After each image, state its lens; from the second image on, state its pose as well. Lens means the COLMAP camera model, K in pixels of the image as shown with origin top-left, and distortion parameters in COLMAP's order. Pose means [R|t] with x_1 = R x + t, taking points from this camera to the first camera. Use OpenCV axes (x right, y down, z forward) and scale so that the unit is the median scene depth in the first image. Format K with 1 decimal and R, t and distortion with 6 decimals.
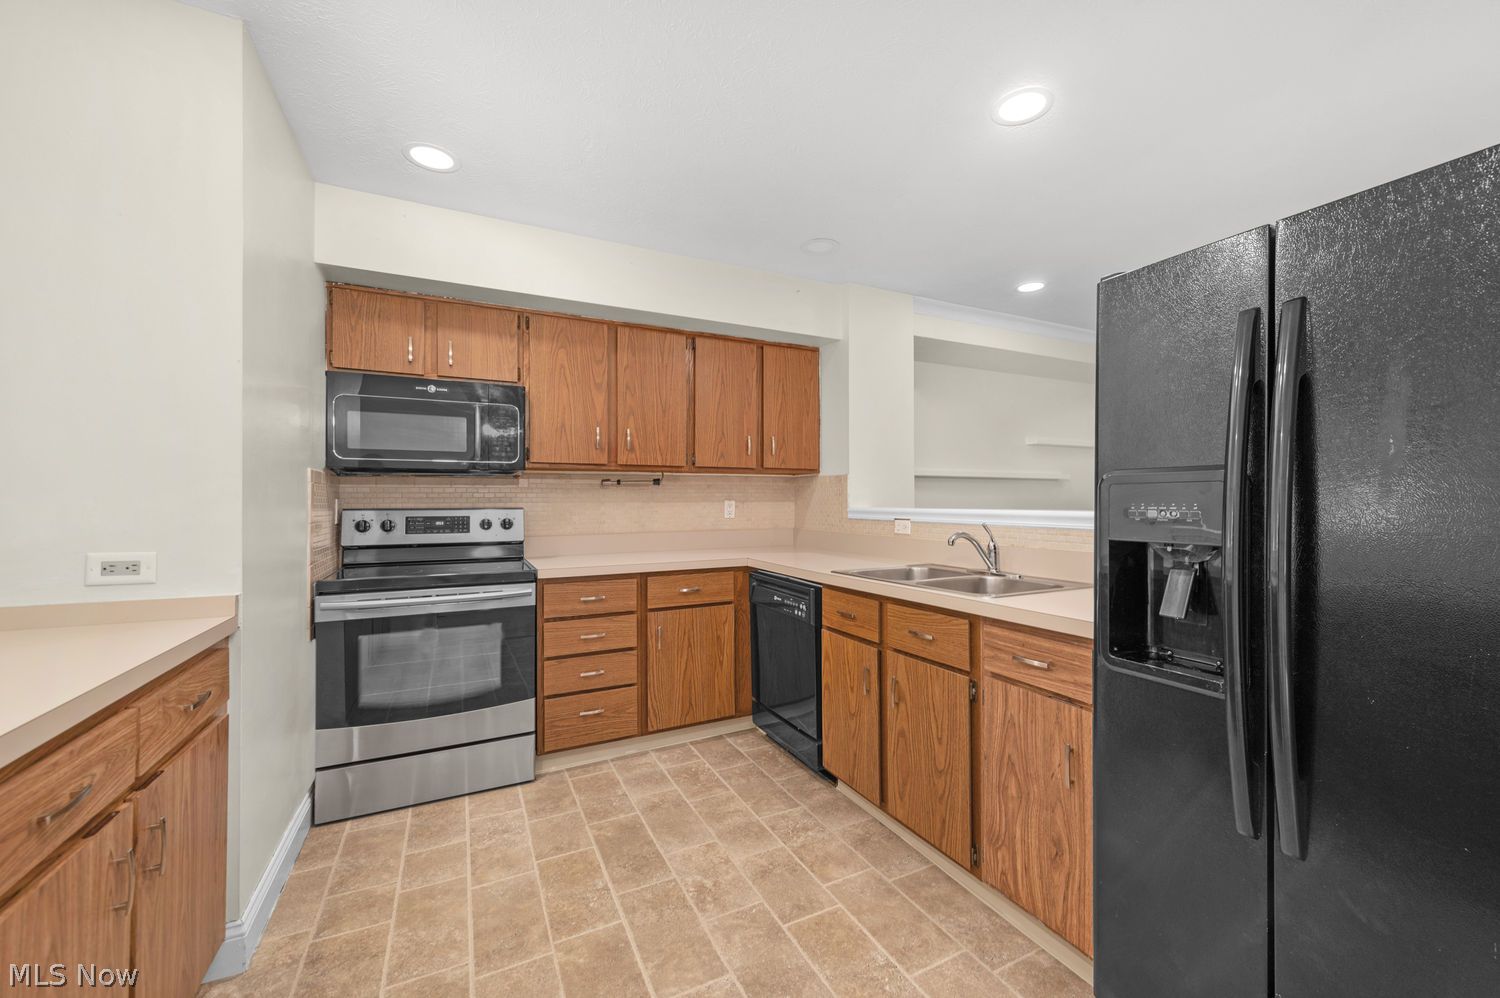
lens RADIAL K [[592.6, 0, 773.9], [0, 592.6, 500.5], [0, 0, 1]] dist [0.019613, -0.005974]
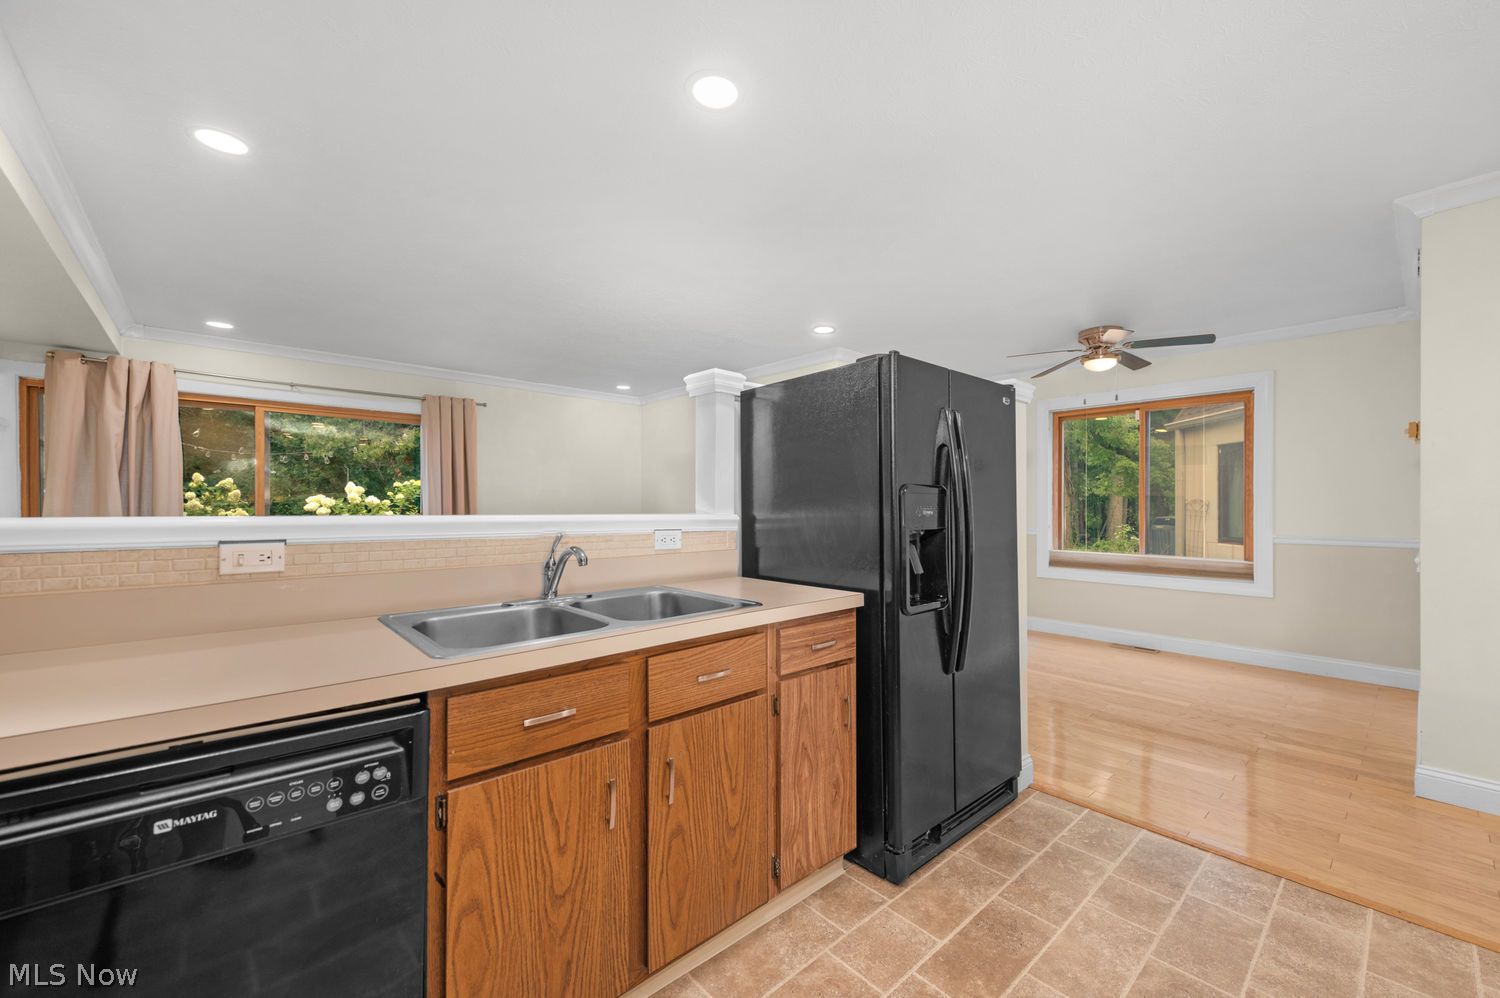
lens RADIAL K [[592.6, 0, 773.9], [0, 592.6, 500.5], [0, 0, 1]] dist [0.019613, -0.005974]
pose [[-0.255530, 0.009574, 0.966754, -0.395825], [-0.002848, 0.999939, -0.010656, 0.003052], [-0.966797, -0.005476, -0.255487, 0.839216]]
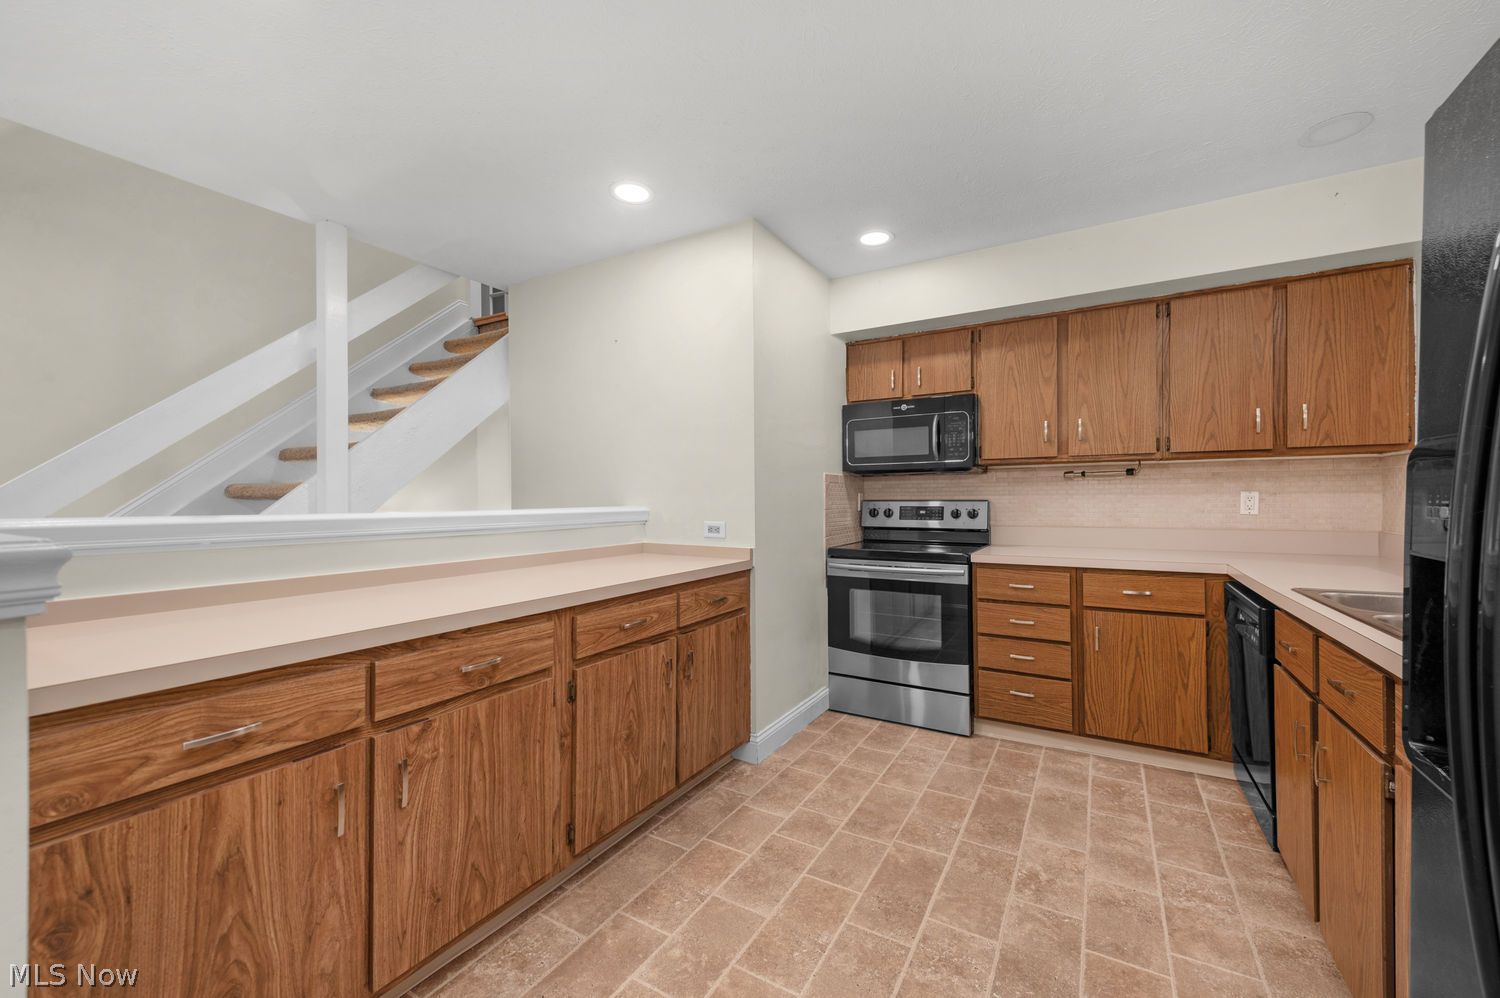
lens RADIAL K [[592.6, 0, 773.9], [0, 592.6, 500.5], [0, 0, 1]] dist [0.019613, -0.005974]
pose [[0.548954, 0.004700, -0.835839, 0.347816], [0.005848, 0.999938, 0.009463, 0.000485], [0.835832, -0.010083, 0.548893, 0.058945]]
